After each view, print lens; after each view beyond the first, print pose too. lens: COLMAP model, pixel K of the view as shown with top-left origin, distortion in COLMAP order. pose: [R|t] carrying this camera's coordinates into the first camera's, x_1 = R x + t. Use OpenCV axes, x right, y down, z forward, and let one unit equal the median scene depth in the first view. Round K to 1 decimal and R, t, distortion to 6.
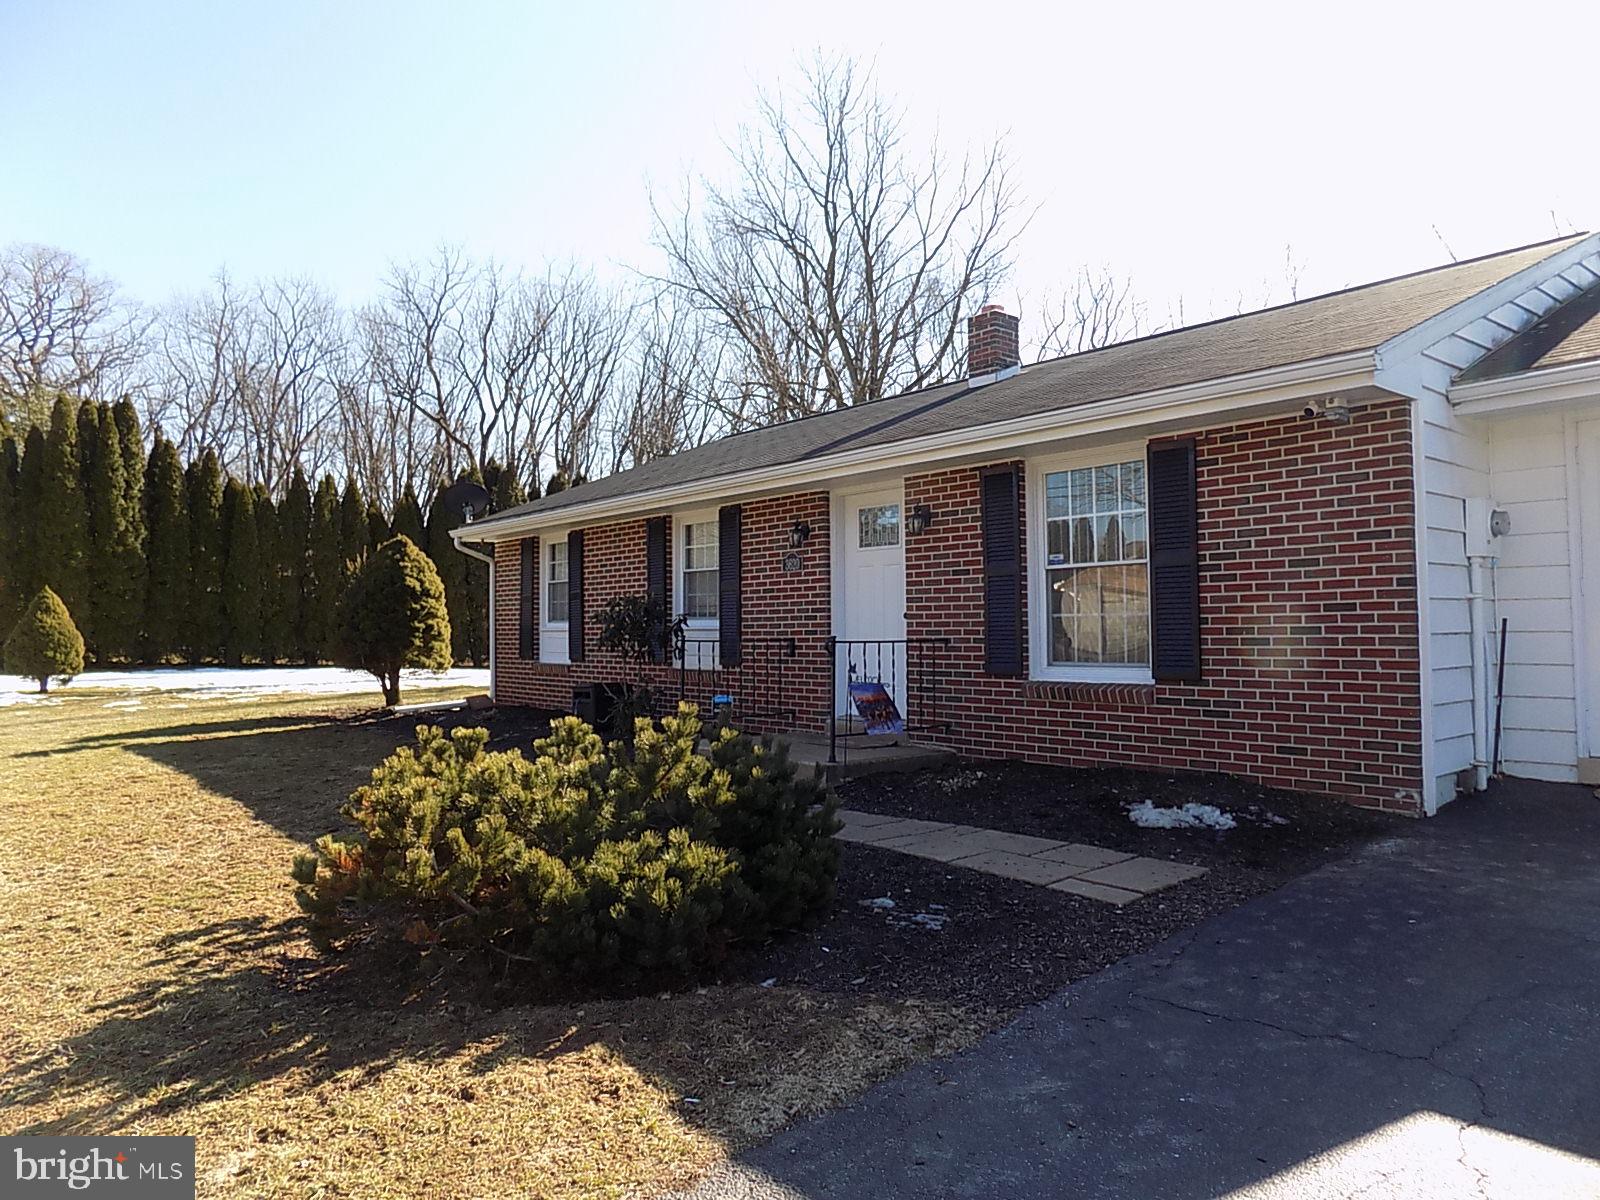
lens RADIAL K [[1077.9, 0, 813.7], [0, 1077.9, 586.6], [0, 0, 1]] dist [-0.081570, 0.087339]
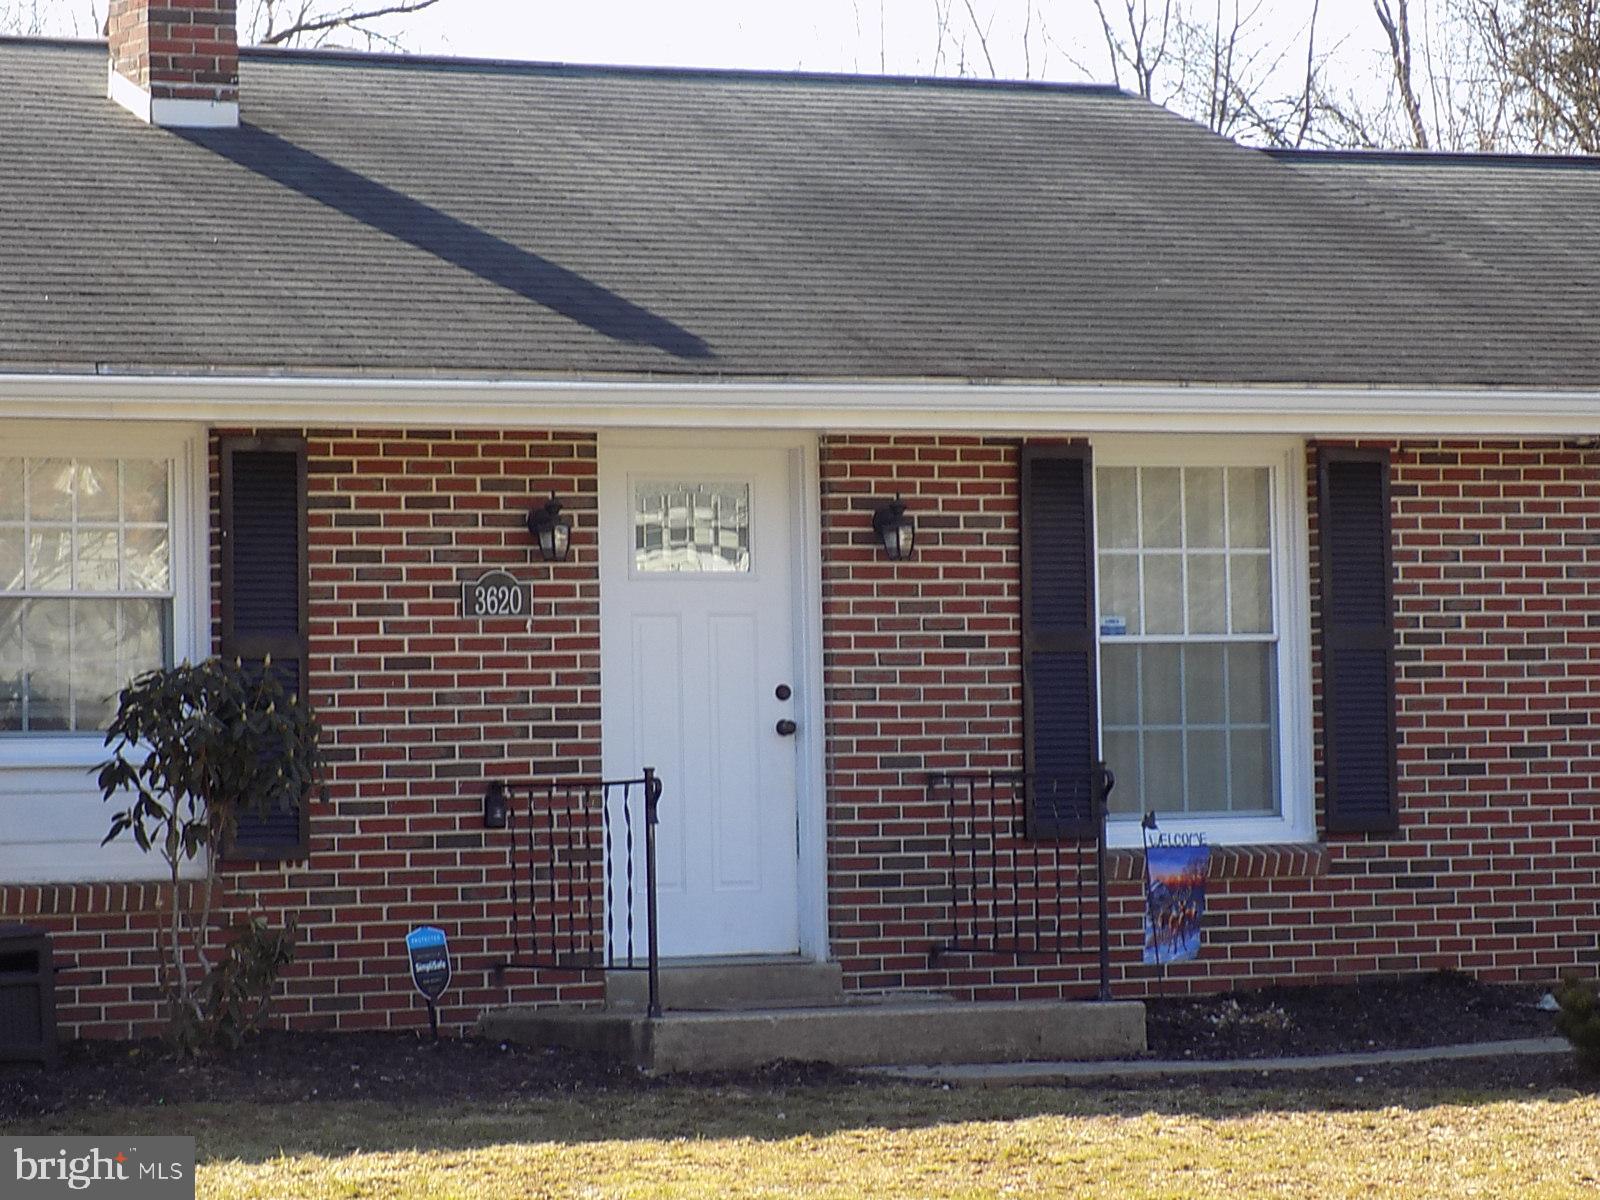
lens RADIAL K [[6451.4, 0, 874.0], [0, 6451.4, 535.0], [0, 0, 1]] dist [0.263756, 0.924471]
pose [[0.177846, 0.042810, 0.983127, -0.977440], [-0.020762, 0.998994, -0.039745, 0.019860], [-0.983839, -0.013343, 0.178556, 0.172899]]
